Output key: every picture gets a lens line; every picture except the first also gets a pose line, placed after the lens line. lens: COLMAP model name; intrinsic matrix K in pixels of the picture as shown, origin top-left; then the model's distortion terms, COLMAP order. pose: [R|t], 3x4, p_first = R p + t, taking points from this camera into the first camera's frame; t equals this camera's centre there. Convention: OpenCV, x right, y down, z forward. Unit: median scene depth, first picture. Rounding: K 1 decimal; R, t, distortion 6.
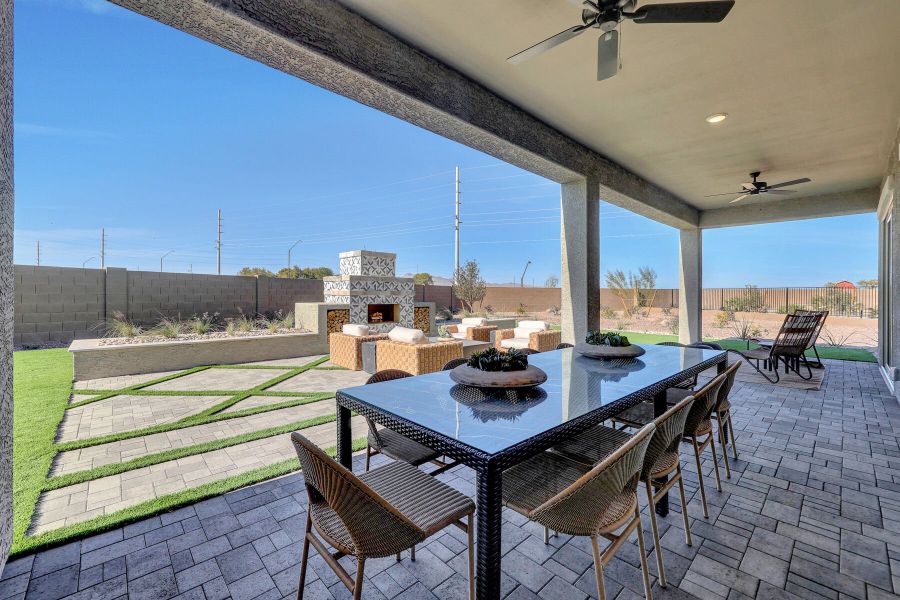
lens RADIAL K [[364.2, 0, 451.1], [0, 364.2, 299.1], [0, 0, 1]] dist [0.004810, 0.000053]
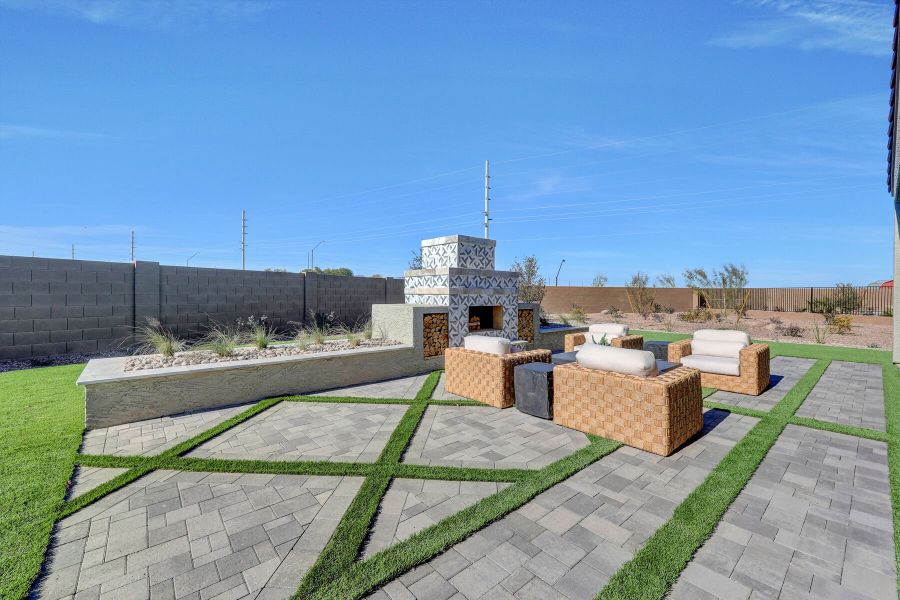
lens RADIAL K [[364.2, 0, 448.5], [0, 364.2, 296.3], [0, 0, 1]] dist [0.004810, 0.000053]
pose [[0.998888, -0.003032, -0.047049, -0.232060], [0.002567, 0.999947, -0.009929, 0.001057], [0.047077, 0.009797, 0.998843, 0.244918]]
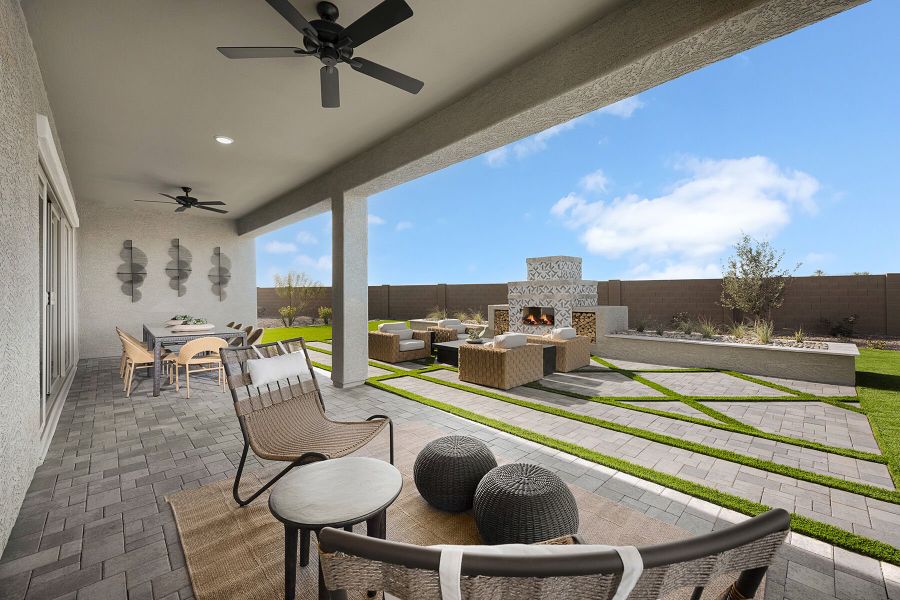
lens RADIAL K [[364.2, 0, 451.4], [0, 364.2, 301.3], [0, 0, 1]] dist [0.004810, 0.000053]
pose [[0.024652, -0.002118, -0.999694, 0.865774], [-0.025890, 0.999661, -0.002756, 0.006499], [0.999361, 0.025950, 0.024589, 0.744120]]
